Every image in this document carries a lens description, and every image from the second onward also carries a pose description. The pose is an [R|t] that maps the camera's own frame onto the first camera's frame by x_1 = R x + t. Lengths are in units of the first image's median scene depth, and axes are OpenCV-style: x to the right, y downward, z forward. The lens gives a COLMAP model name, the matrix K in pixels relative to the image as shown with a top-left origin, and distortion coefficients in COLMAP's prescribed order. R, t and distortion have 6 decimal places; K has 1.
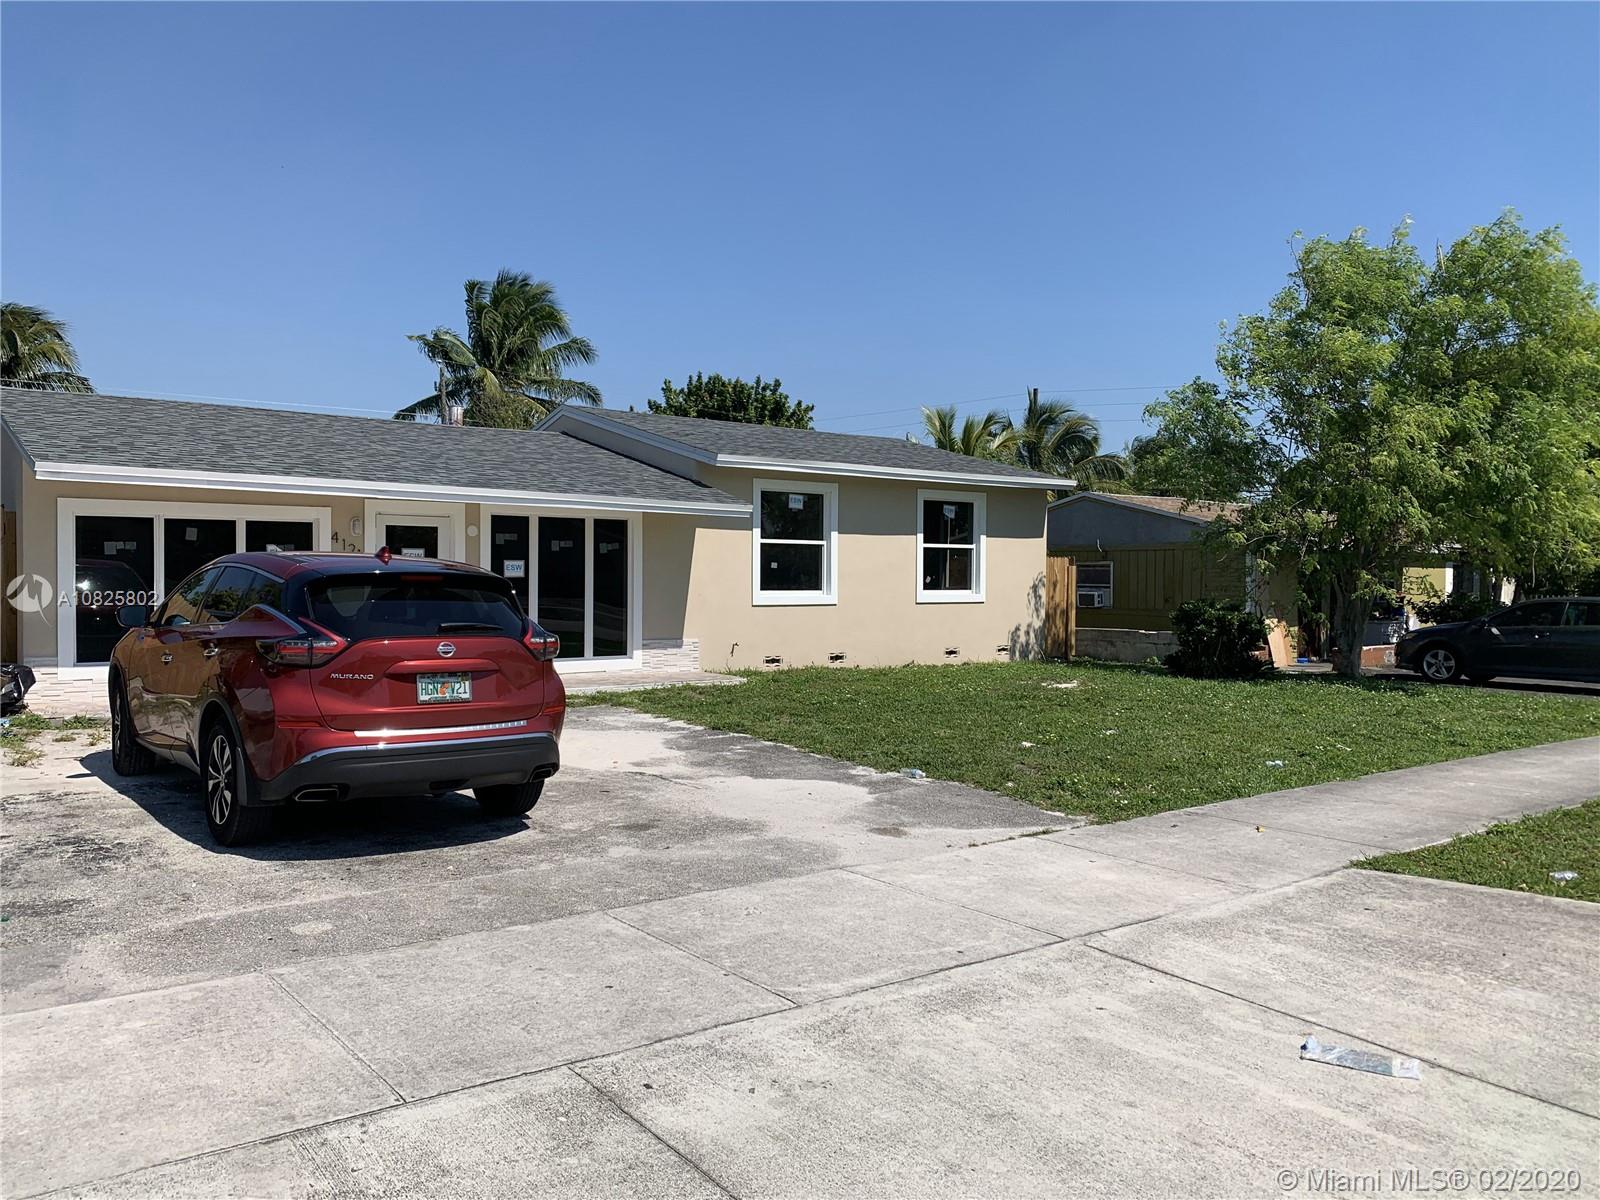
lens RADIAL K [[1215.9, 0, 800.0], [0, 1215.9, 601.4], [0, 0, 1]] dist [0.026510, -0.031825]
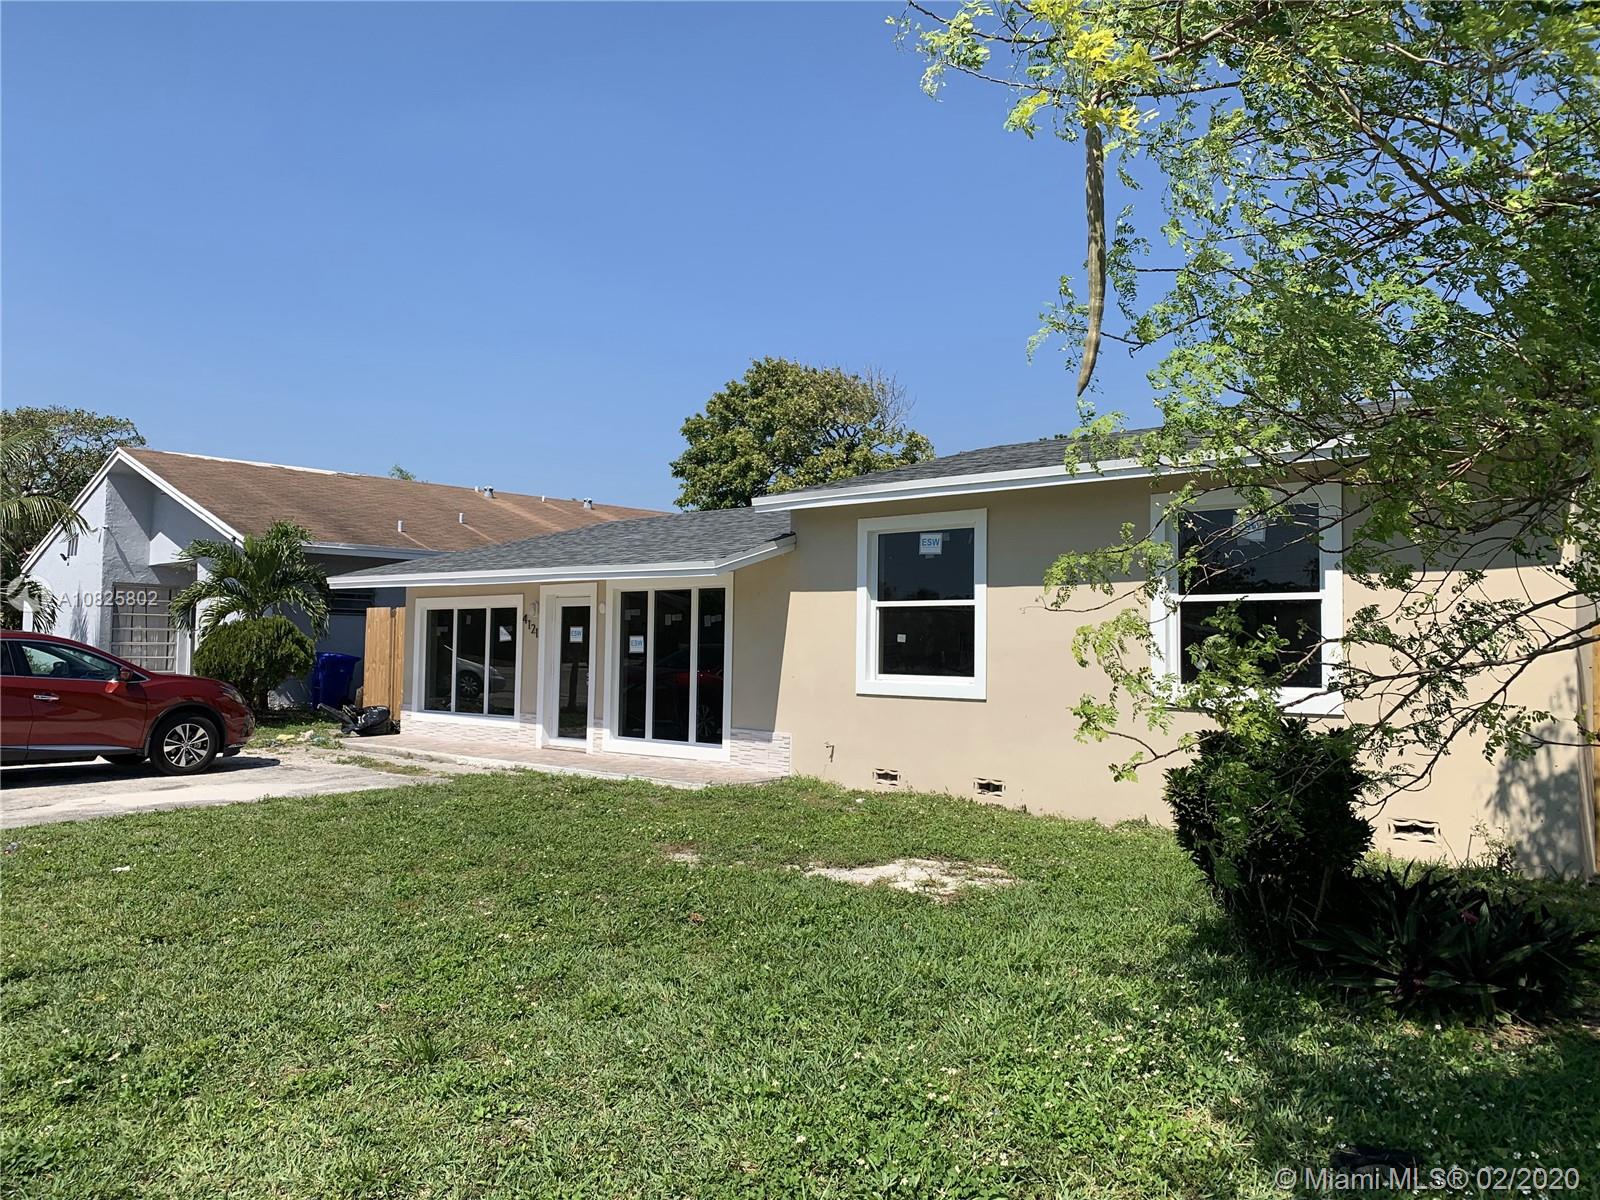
lens RADIAL K [[1215.9, 0, 799.6], [0, 1215.9, 592.7], [0, 0, 1]] dist [0.026510, -0.031825]
pose [[0.165634, -0.038921, -0.985419, 0.674144], [-0.020365, 0.998873, -0.042875, -0.025747], [0.985977, 0.027169, 0.164654, 0.854469]]
